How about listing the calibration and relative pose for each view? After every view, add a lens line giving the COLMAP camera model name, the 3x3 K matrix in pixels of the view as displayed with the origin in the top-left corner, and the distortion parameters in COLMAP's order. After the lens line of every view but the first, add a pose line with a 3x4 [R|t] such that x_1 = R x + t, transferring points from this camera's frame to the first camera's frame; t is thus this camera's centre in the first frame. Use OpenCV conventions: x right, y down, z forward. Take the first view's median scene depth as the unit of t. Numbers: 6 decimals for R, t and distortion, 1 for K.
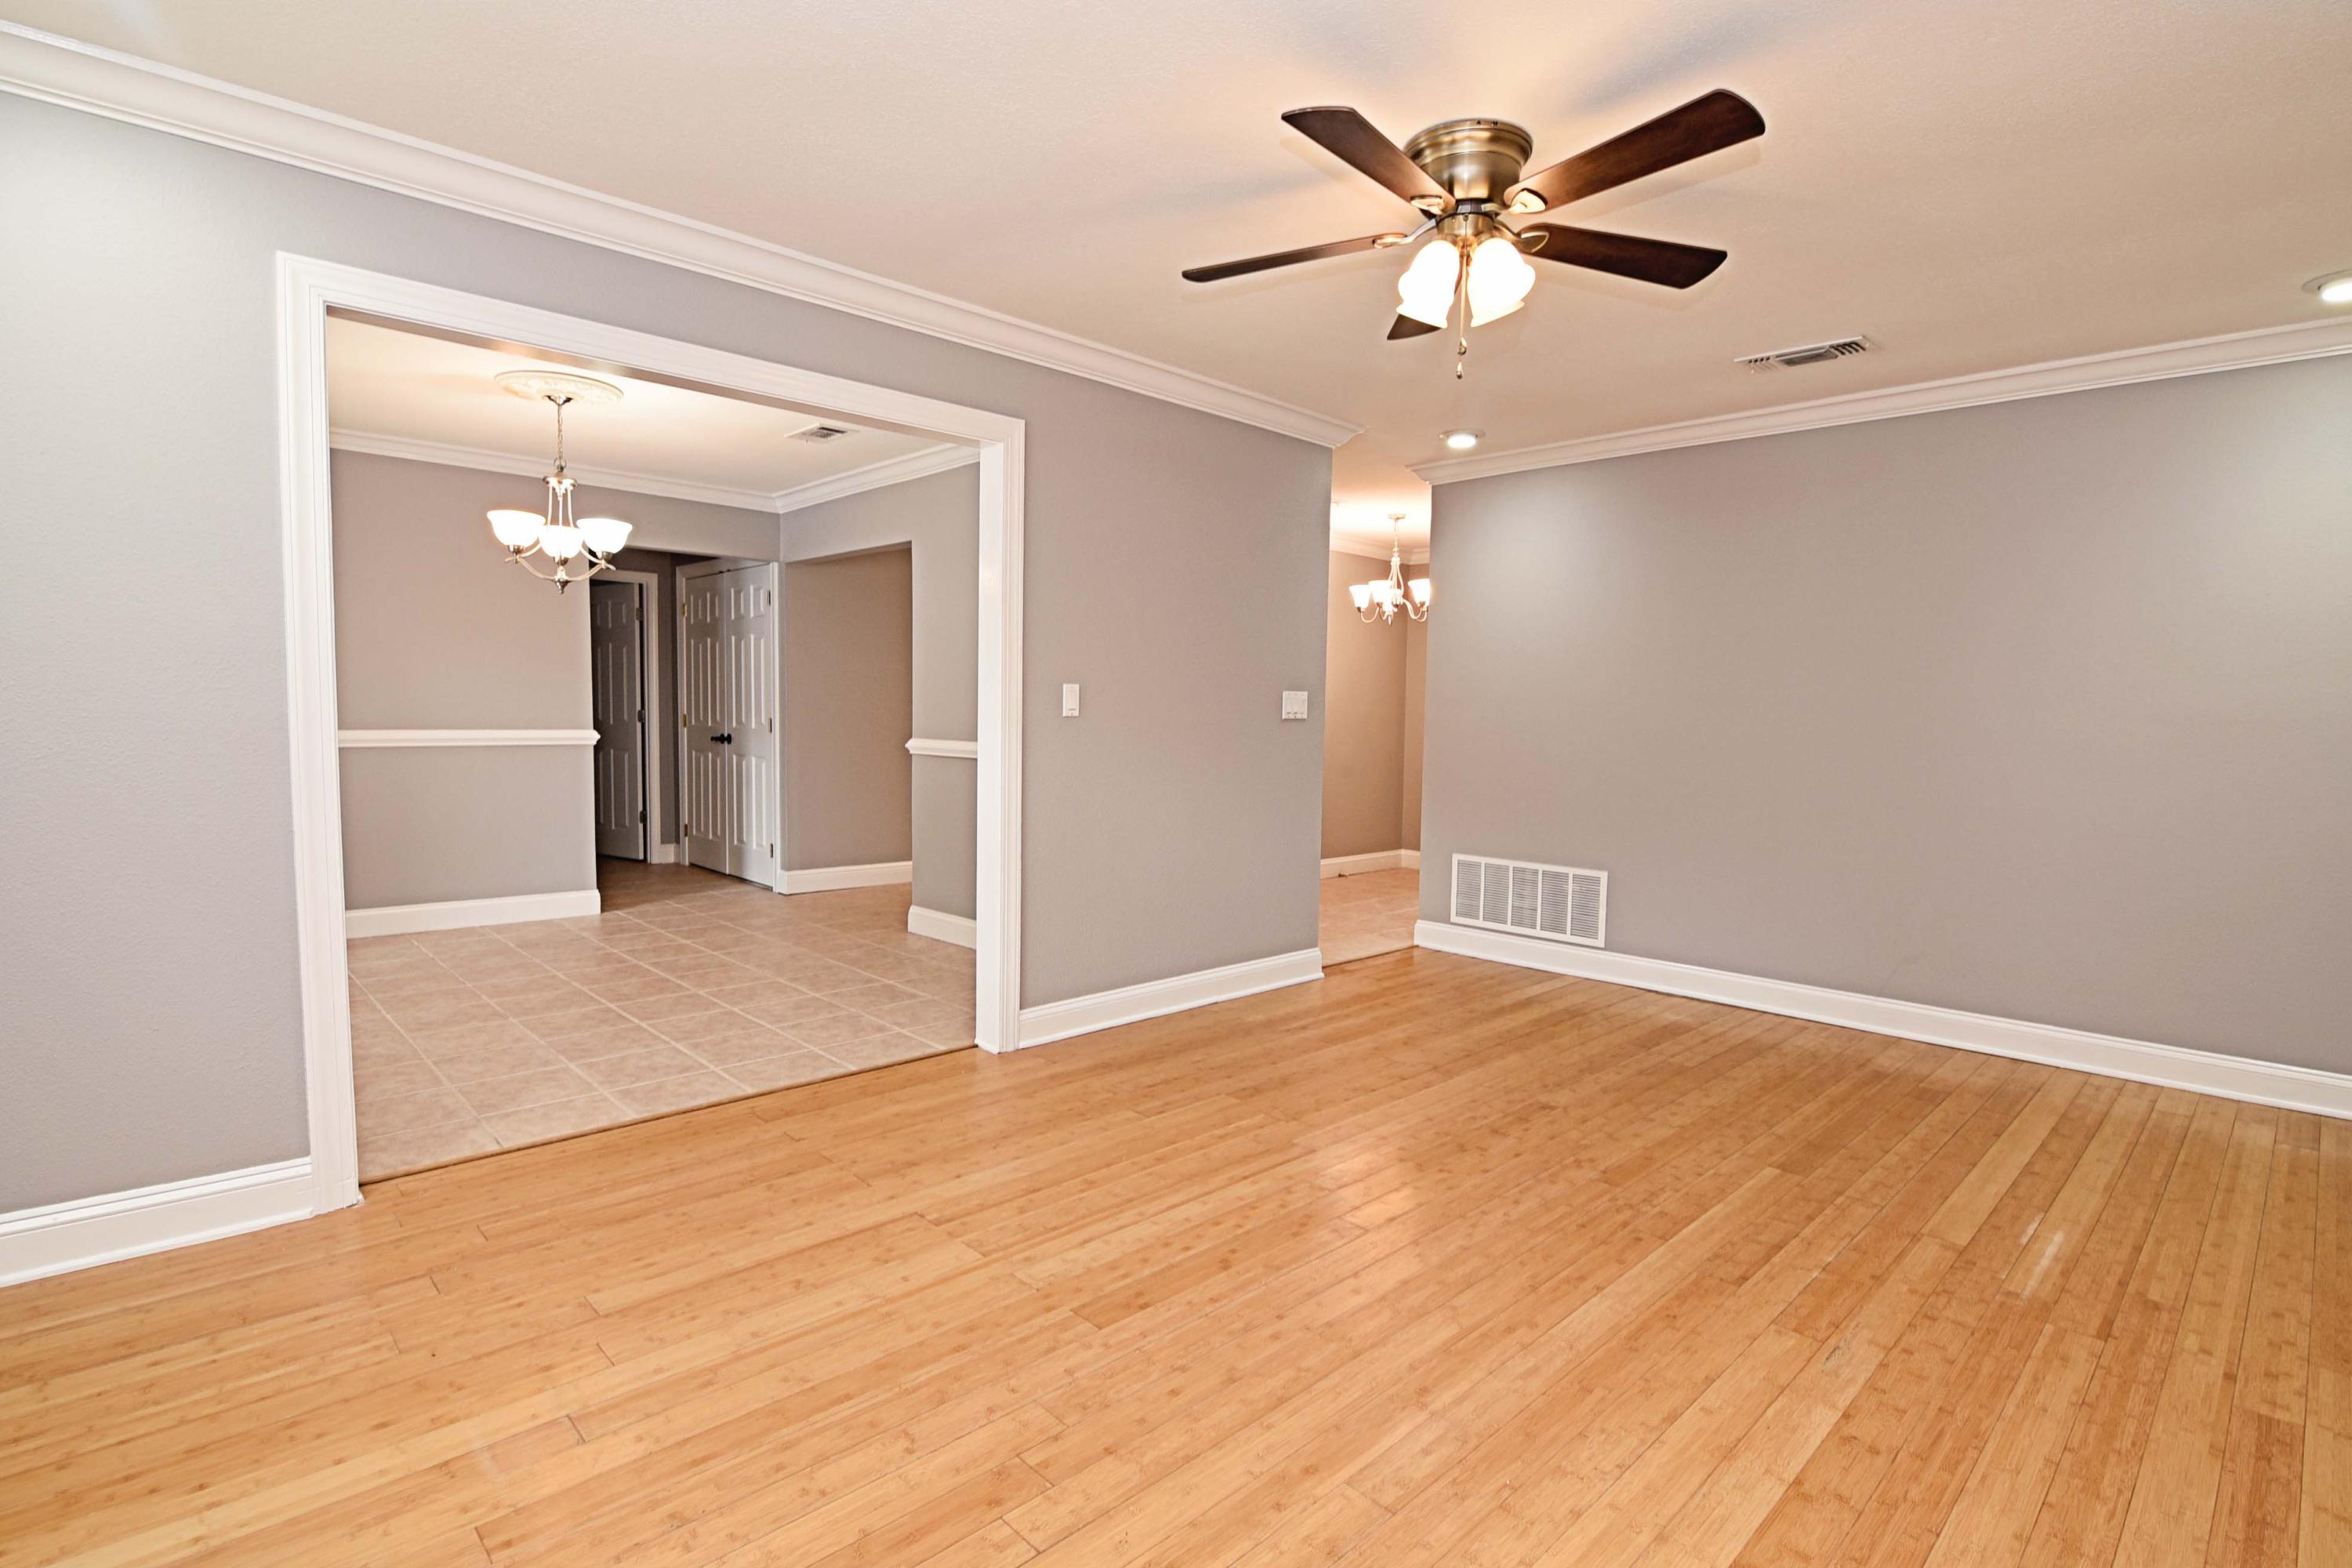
lens RADIAL K [[1132.9, 0, 1176.5], [0, 1132.9, 789.6], [0, 0, 1]] dist [-0.003103, -0.004691]
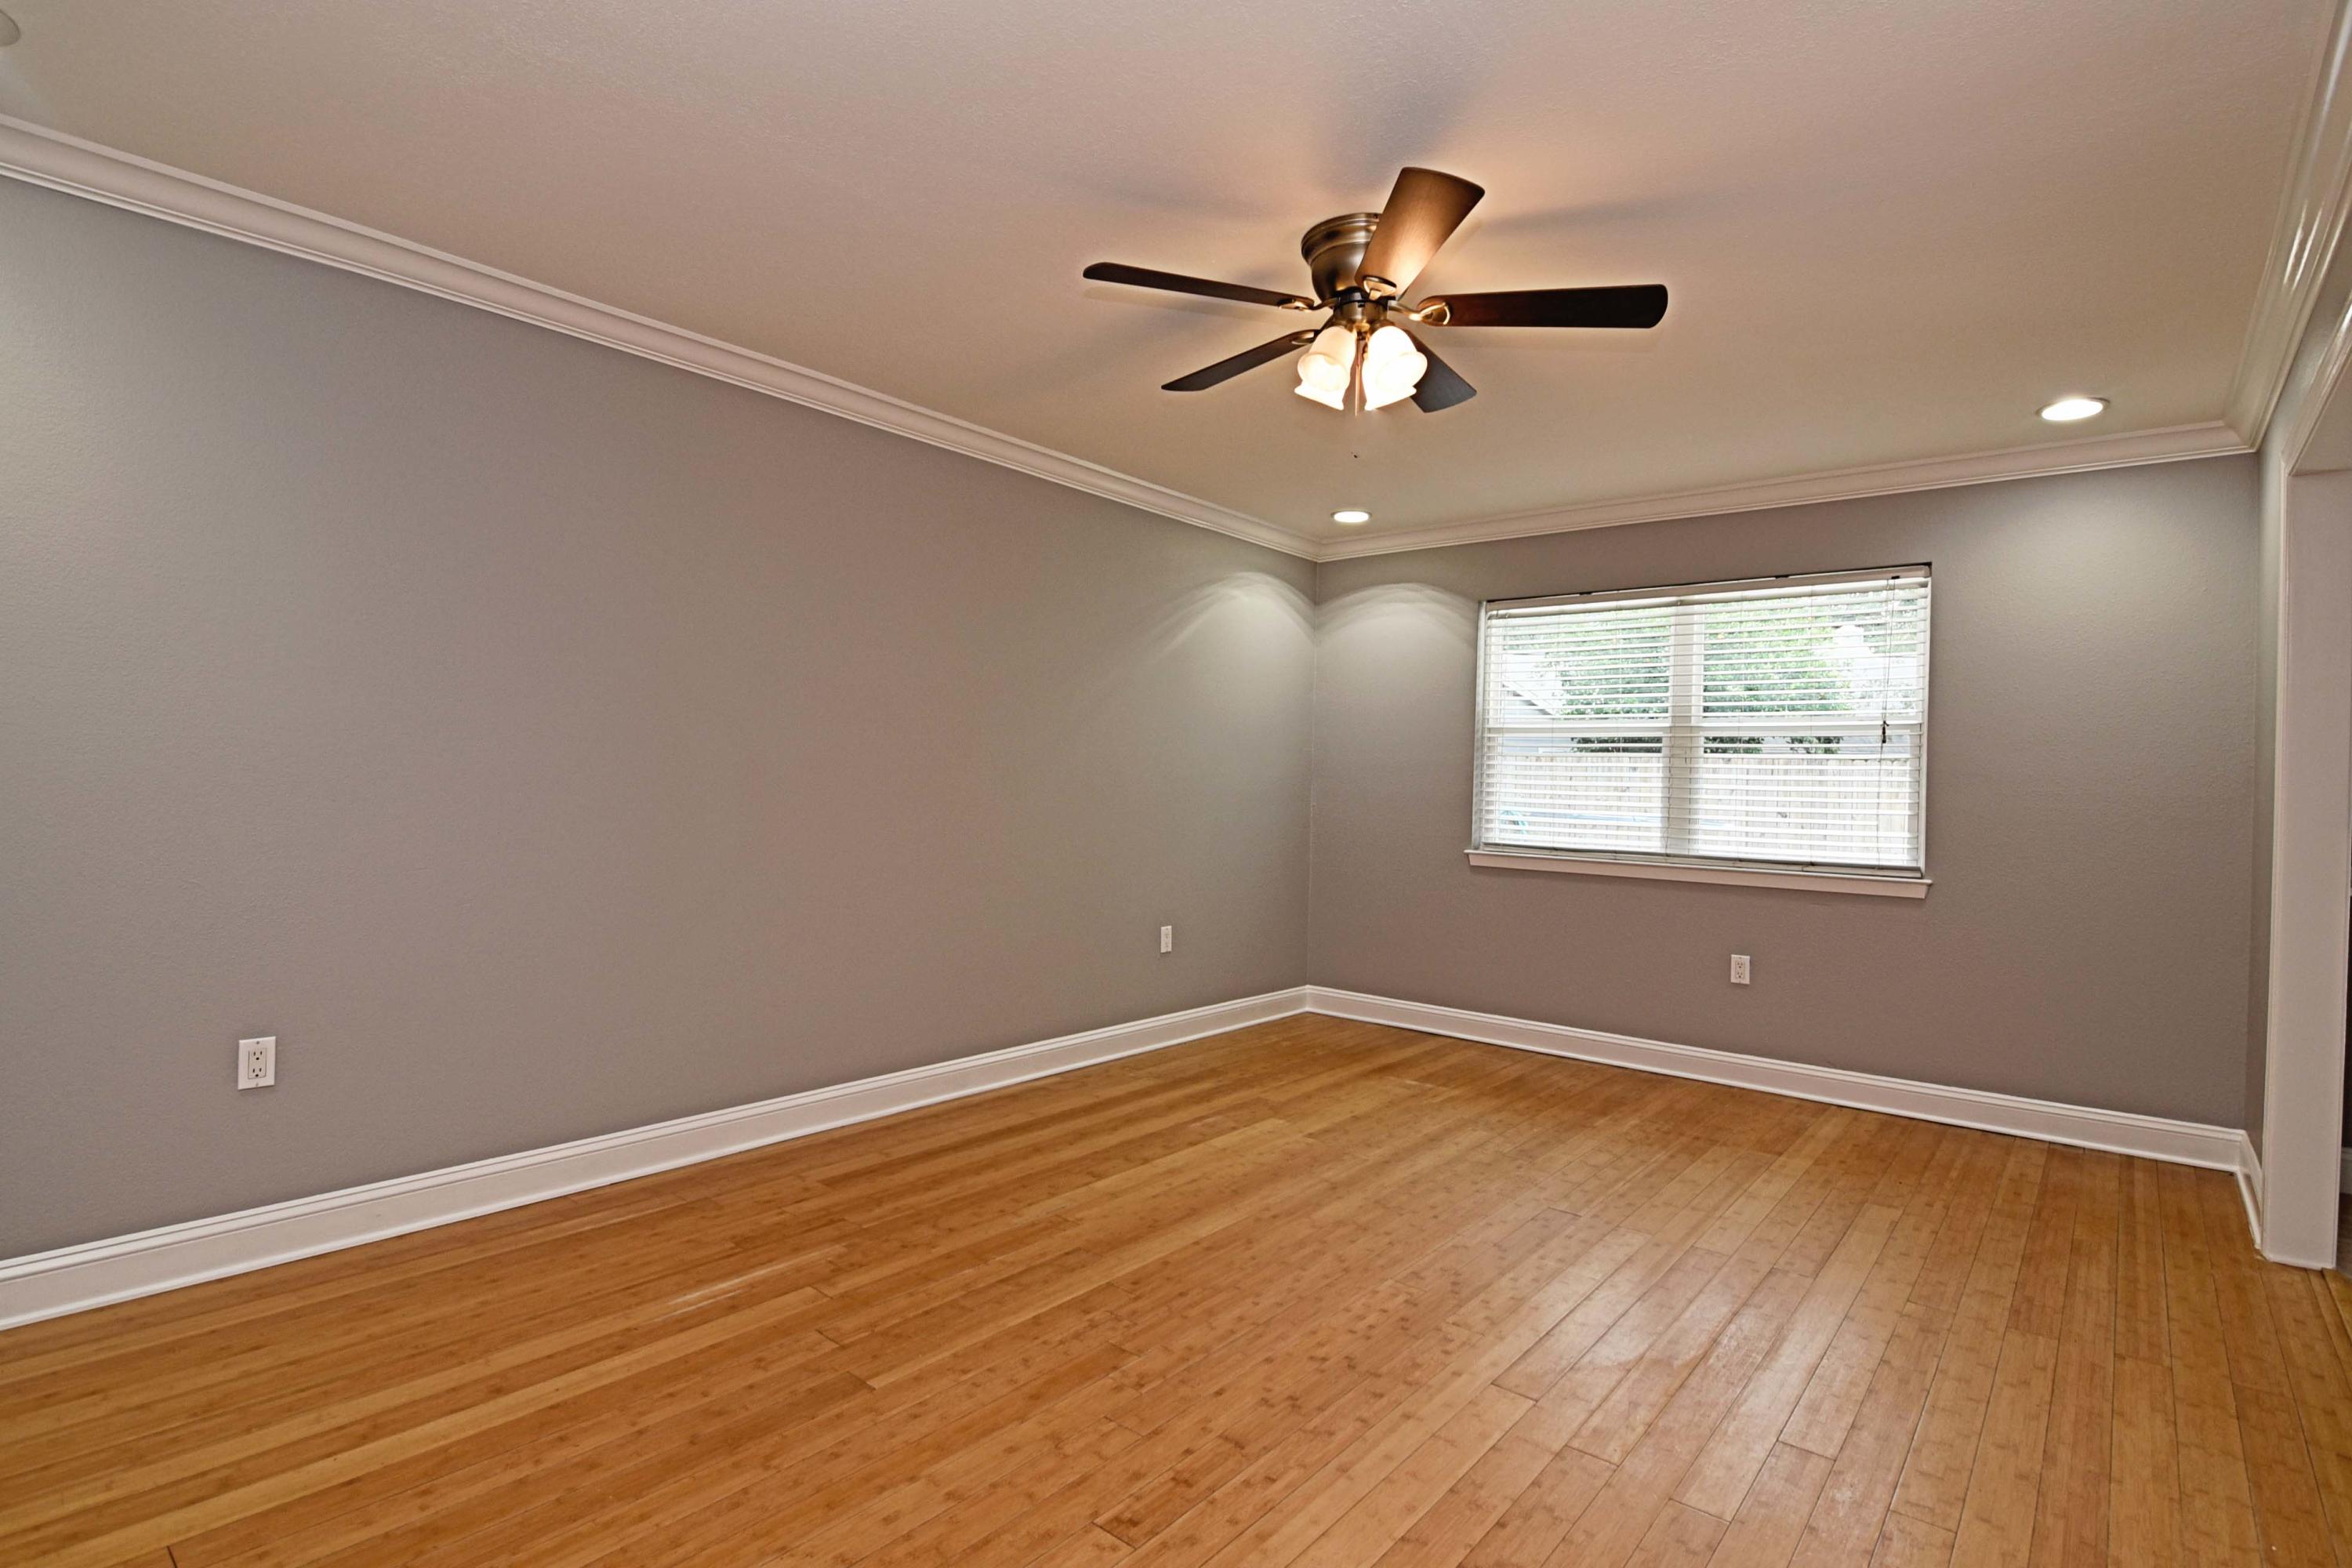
lens RADIAL K [[1132.9, 0, 1187.2], [0, 1132.9, 780.5], [0, 0, 1]] dist [-0.003103, -0.004691]
pose [[-0.992684, -0.046996, -0.111222, 0.473471], [-0.054903, 0.996096, 0.069127, -0.123518], [0.107539, 0.074728, -0.991388, 1.895614]]
